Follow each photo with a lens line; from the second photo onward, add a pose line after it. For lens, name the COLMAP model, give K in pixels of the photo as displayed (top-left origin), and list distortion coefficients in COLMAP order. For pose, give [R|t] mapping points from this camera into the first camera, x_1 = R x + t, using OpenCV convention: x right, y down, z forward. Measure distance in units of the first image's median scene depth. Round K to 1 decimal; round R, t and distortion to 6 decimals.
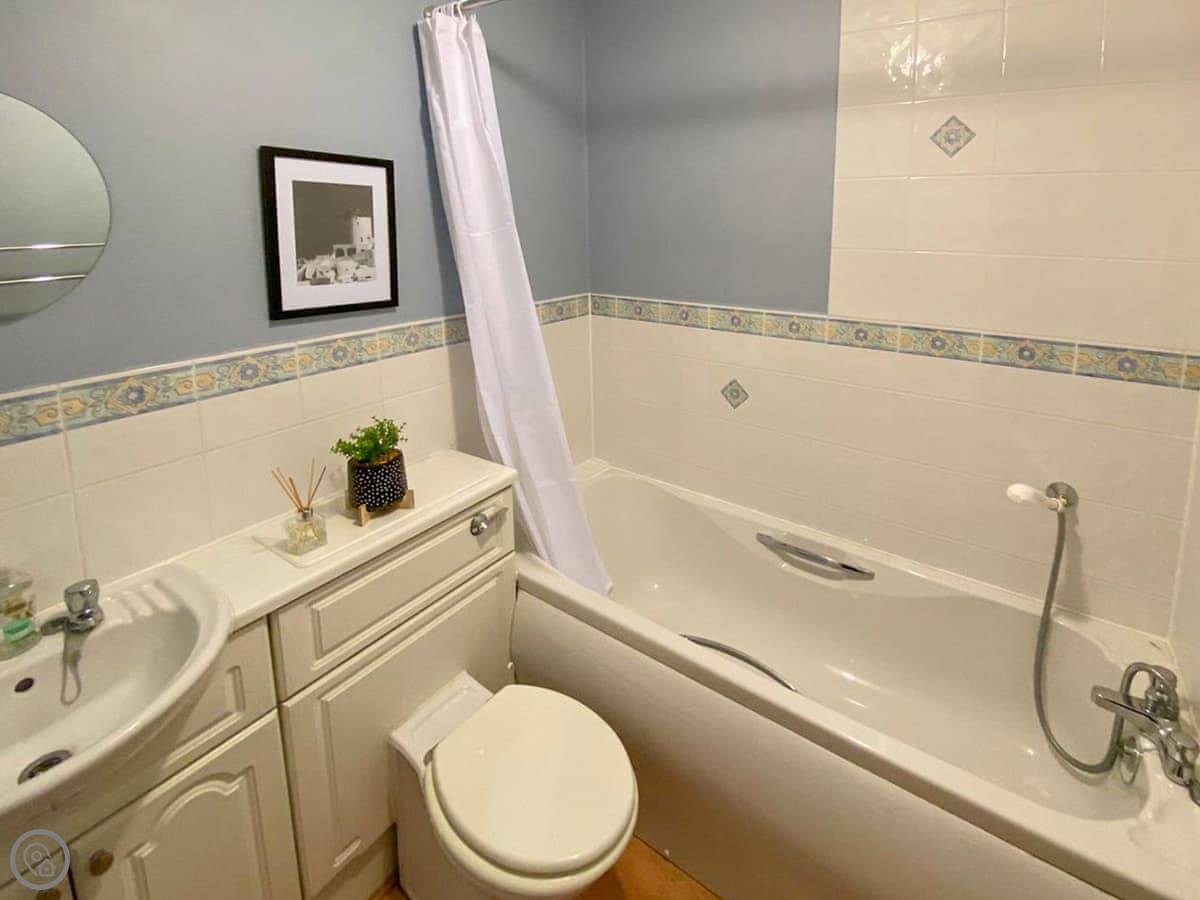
lens RADIAL K [[491.8, 0, 600.0], [0, 491.8, 450.0], [0, 0, 1]] dist [0.000269, -0.000095]
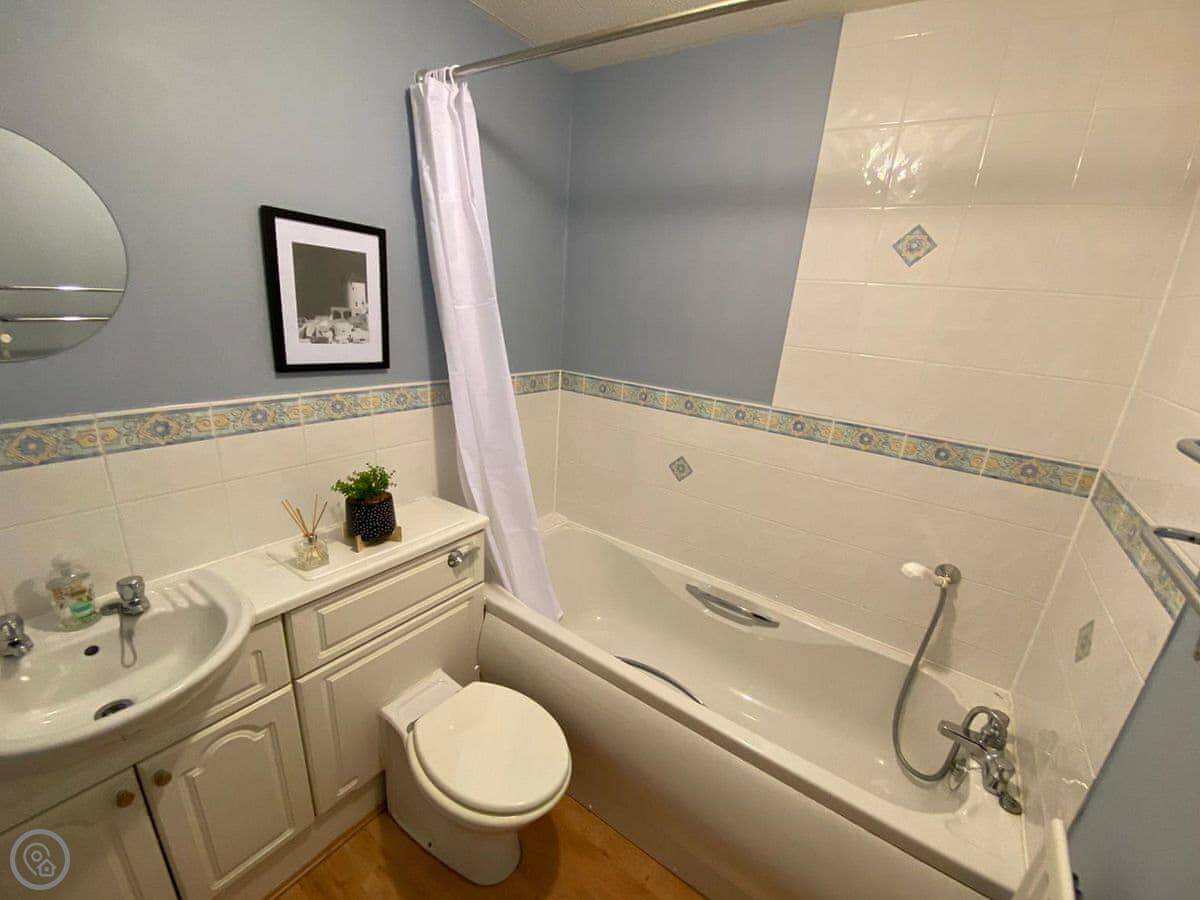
lens RADIAL K [[491.8, 0, 600.0], [0, 491.8, 450.0], [0, 0, 1]] dist [0.000269, -0.000095]
pose [[0.996597, 0.082383, -0.002581, 0.086064], [-0.080680, 0.981449, 0.173924, -0.343641], [0.016862, -0.173124, 0.984756, -0.126737]]
